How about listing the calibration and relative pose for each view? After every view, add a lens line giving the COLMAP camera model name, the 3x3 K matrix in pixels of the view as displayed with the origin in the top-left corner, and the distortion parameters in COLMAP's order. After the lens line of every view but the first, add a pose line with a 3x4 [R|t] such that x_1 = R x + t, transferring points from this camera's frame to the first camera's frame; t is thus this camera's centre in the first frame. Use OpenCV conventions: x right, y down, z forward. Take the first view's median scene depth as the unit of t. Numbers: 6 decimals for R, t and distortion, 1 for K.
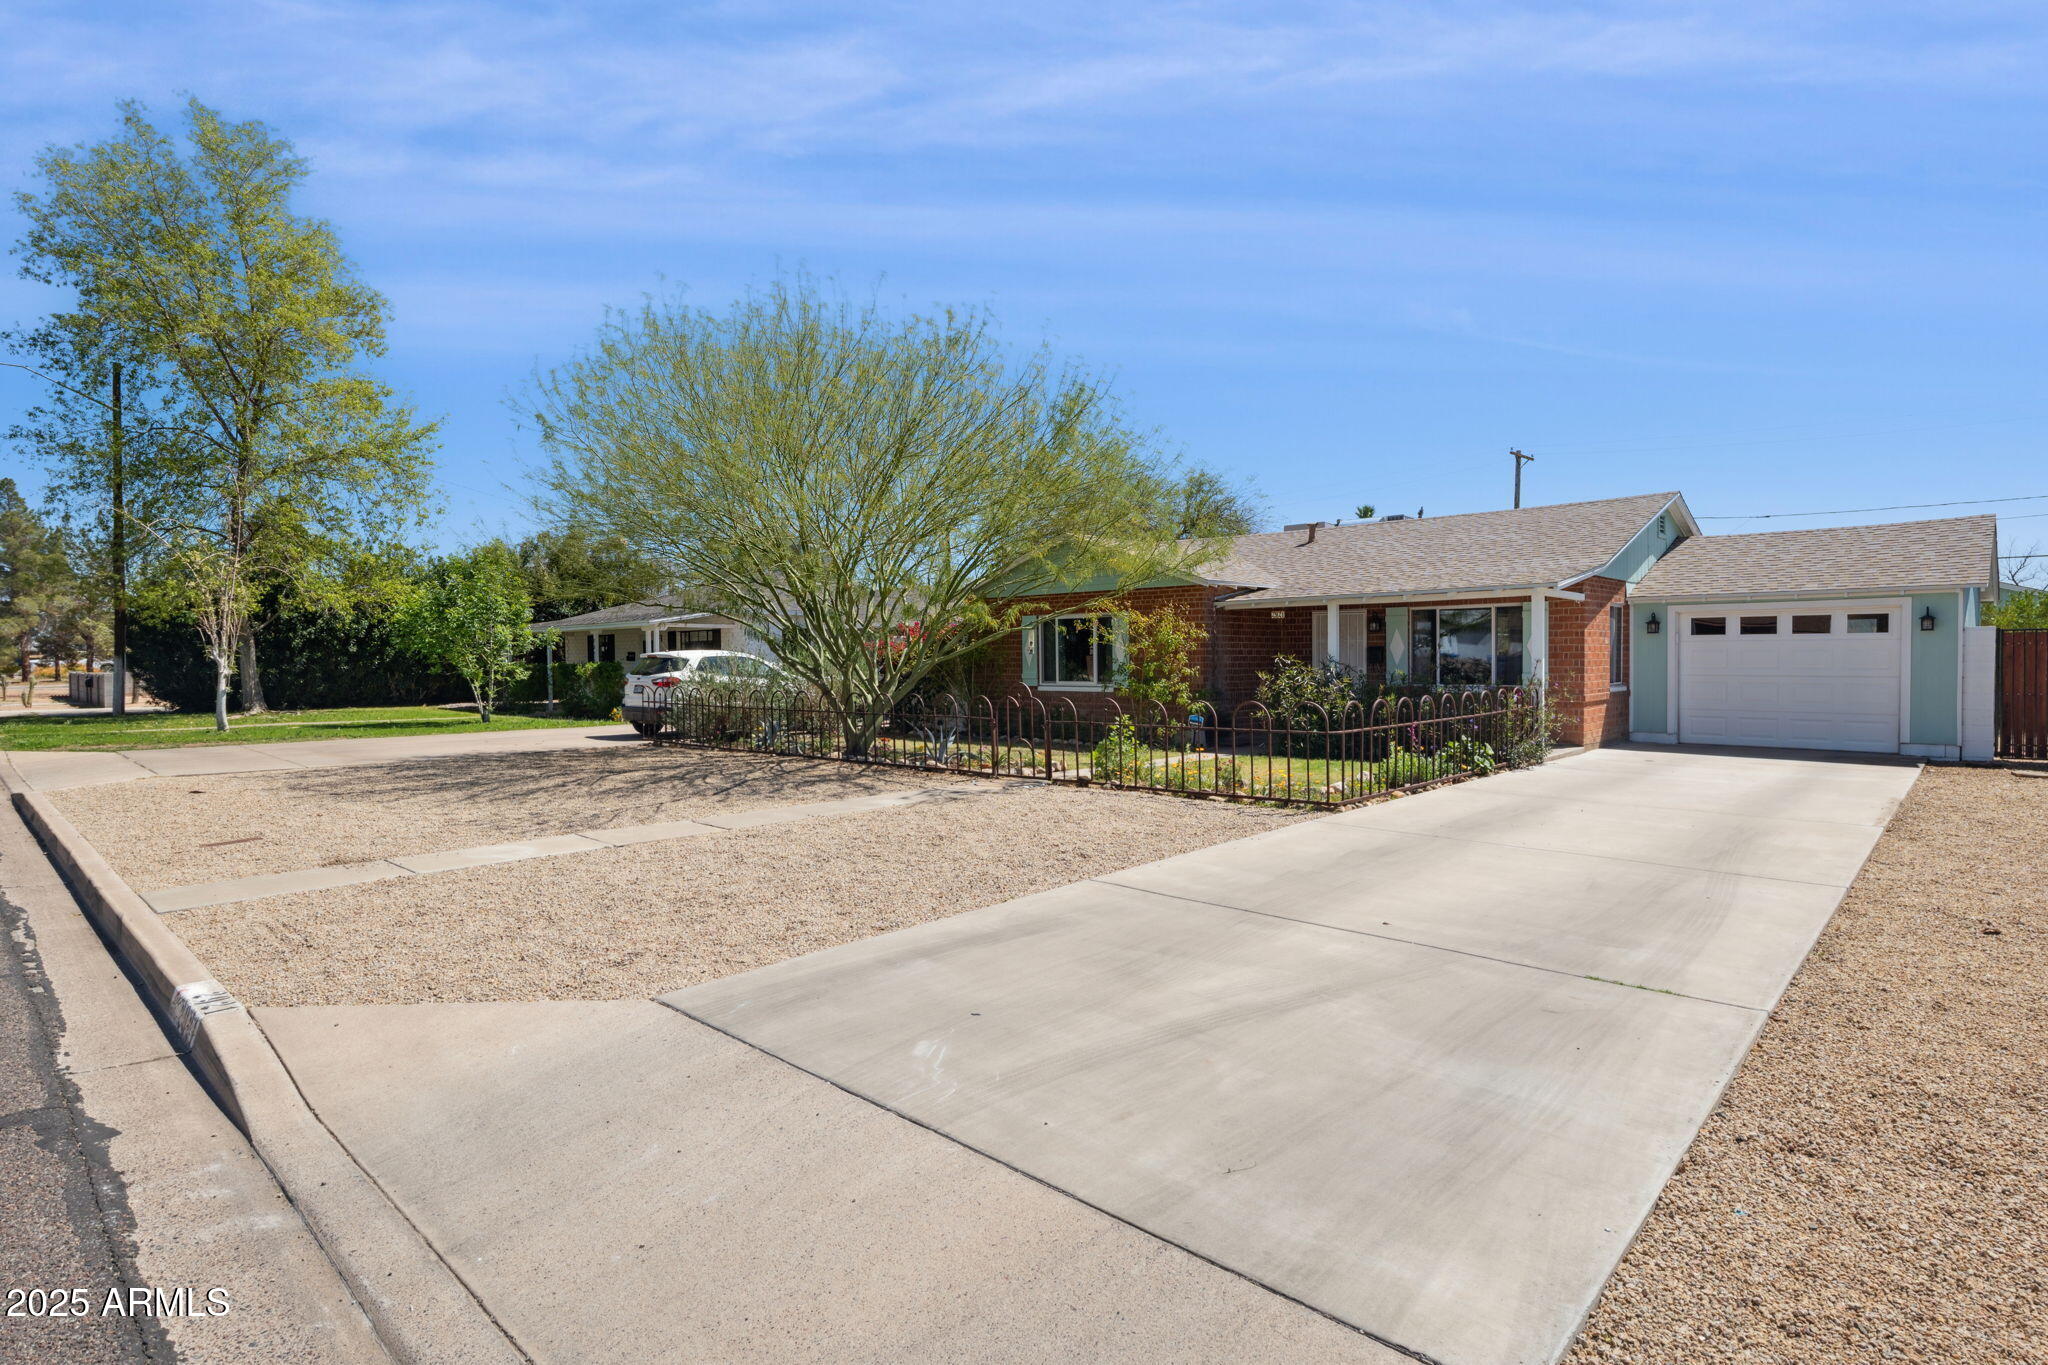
lens RADIAL K [[974.3, 0, 1024.0], [0, 974.3, 682.5], [0, 0, 1]] dist [0.001018, 0.000077]
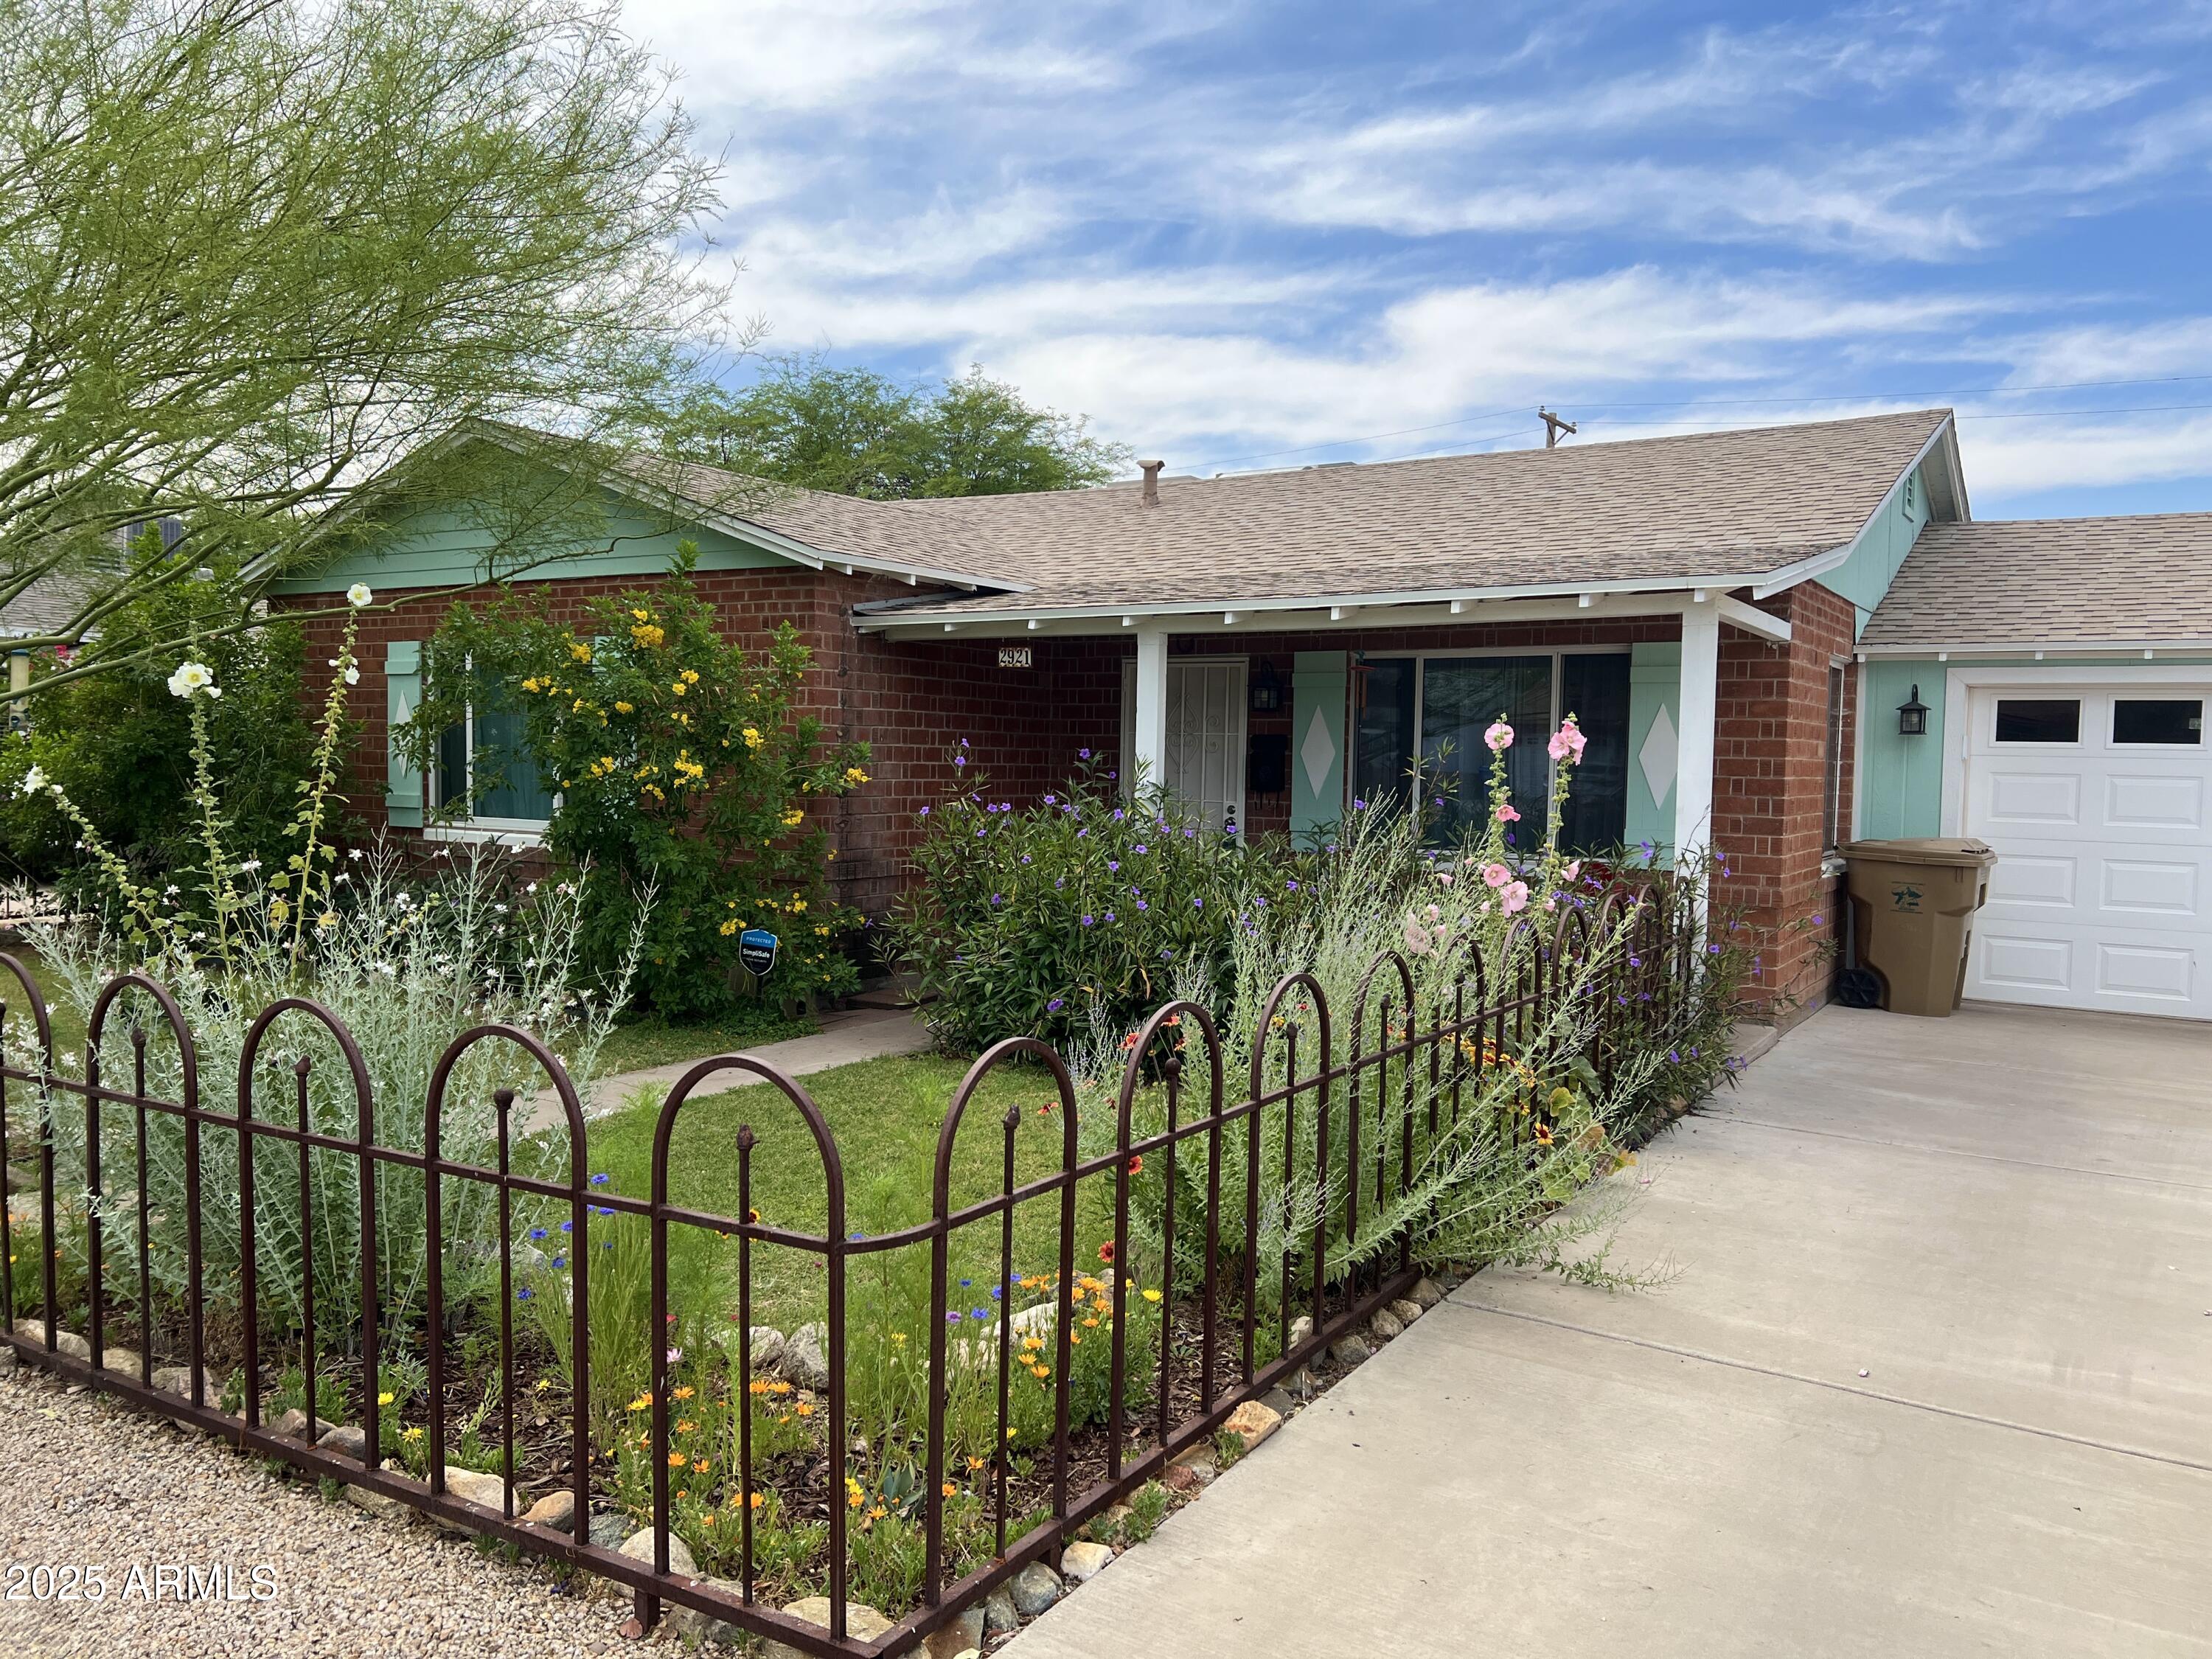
lens RADIAL K [[1677.6, 0, 1106.0], [0, 1677.6, 829.5], [0, 0, 1]] dist [-0.000402, -0.000153]
pose [[0.976143, 0.011867, 0.216804, 0.152973], [-0.017132, 0.999602, 0.022422, -0.018771], [-0.216451, -0.025601, 0.975958, 0.360100]]
